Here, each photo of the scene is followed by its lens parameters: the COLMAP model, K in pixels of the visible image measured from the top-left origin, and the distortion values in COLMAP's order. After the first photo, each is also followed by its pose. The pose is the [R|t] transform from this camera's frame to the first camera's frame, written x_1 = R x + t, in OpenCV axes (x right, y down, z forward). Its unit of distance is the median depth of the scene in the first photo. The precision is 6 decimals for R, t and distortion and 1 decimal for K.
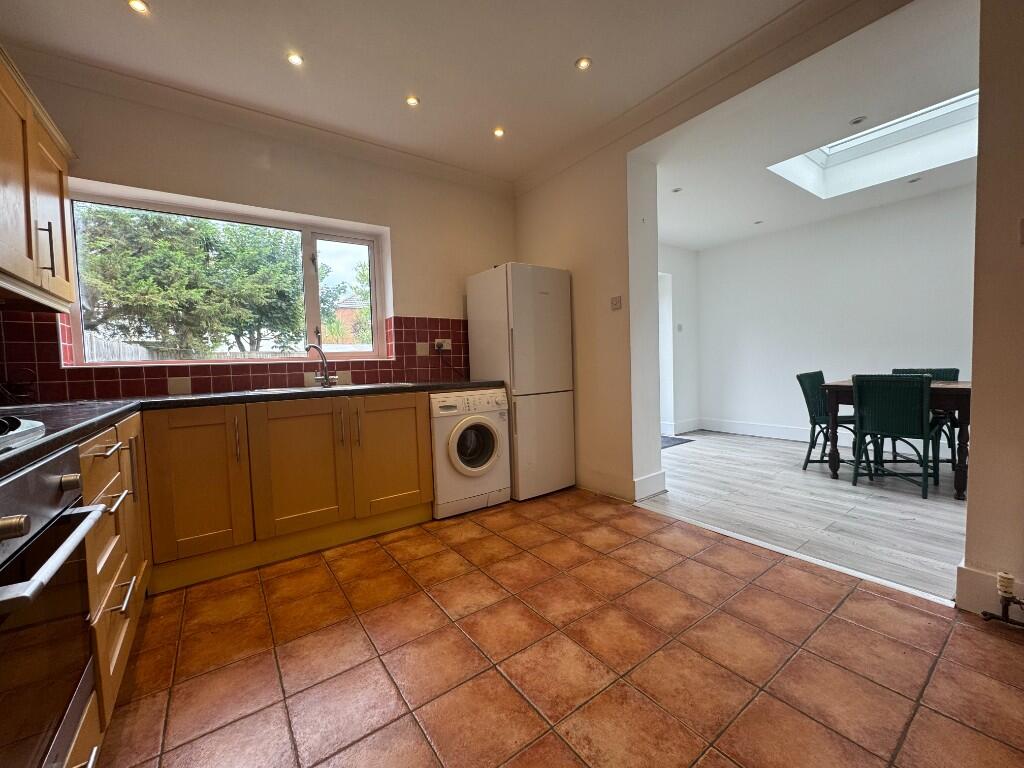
lens RADIAL K [[410.5, 0, 510.4], [0, 410.5, 384.7], [0, 0, 1]] dist [-0.004054, 0.000551]
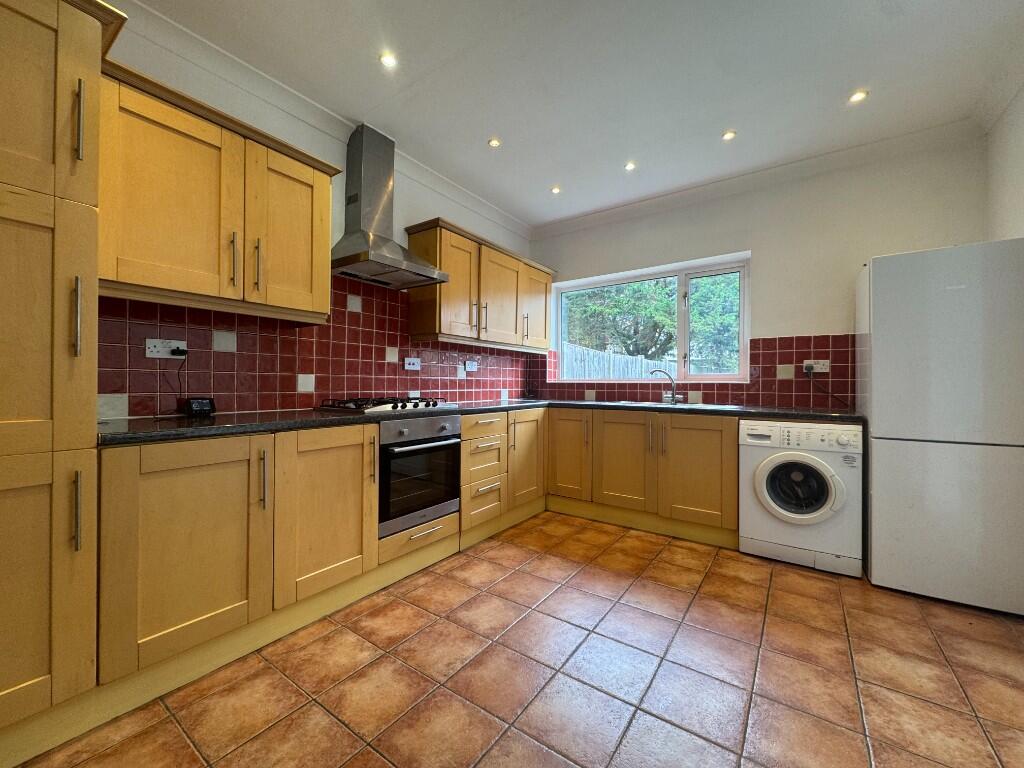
lens RADIAL K [[410.5, 0, 508.2], [0, 410.5, 380.5], [0, 0, 1]] dist [-0.004054, 0.000551]
pose [[0.318125, 0.028205, -0.947629, 0.568117], [-0.066877, 0.997735, 0.007245, -0.042173], [0.945687, 0.061070, 0.319291, 0.164887]]
